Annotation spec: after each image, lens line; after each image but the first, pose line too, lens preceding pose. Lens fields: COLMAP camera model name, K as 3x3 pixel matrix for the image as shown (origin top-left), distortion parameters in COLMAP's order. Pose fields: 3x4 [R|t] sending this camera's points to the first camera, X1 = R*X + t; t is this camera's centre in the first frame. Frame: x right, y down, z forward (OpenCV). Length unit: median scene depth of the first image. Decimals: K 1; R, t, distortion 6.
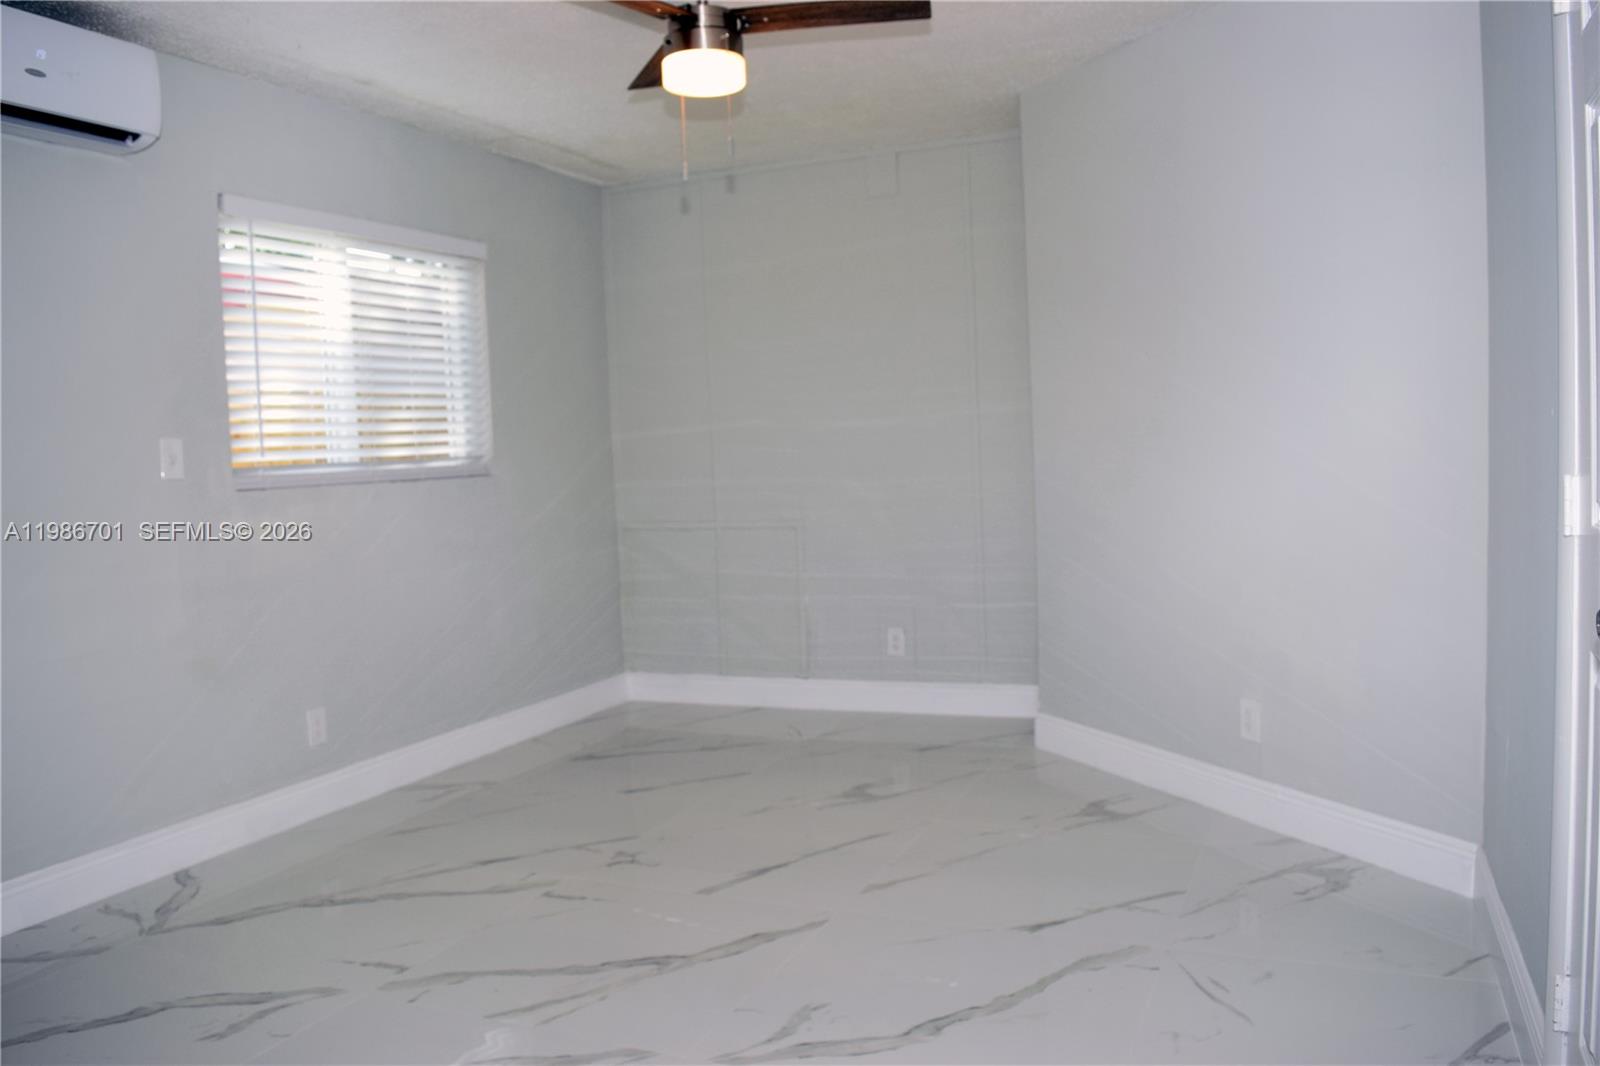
lens RADIAL K [[1264.2, 0, 796.5], [0, 1264.2, 533.1], [0, 0, 1]] dist [-0.075820, 0.006825]
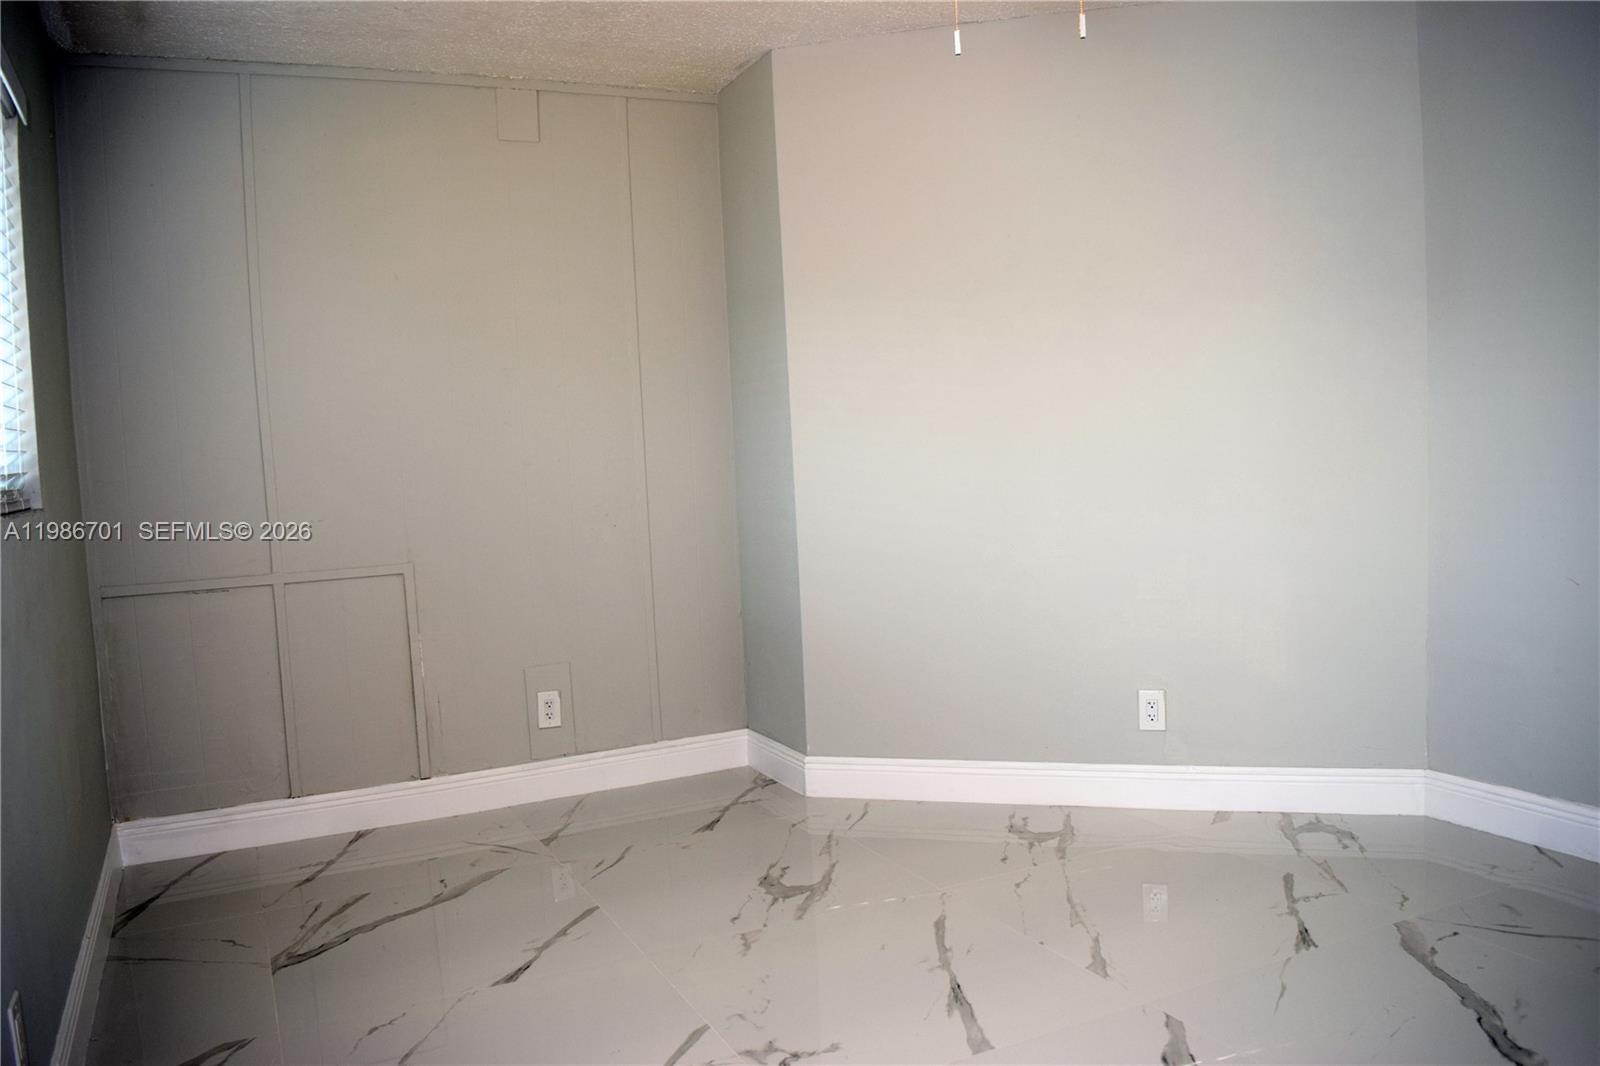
lens RADIAL K [[1264.2, 0, 801.5], [0, 1264.2, 532.1], [0, 0, 1]] dist [-0.075820, 0.006825]
pose [[0.649783, -0.038203, 0.759159, -0.602570], [0.073022, 0.997254, -0.012317, -0.003015], [-0.756604, 0.063438, 0.650788, 0.545245]]
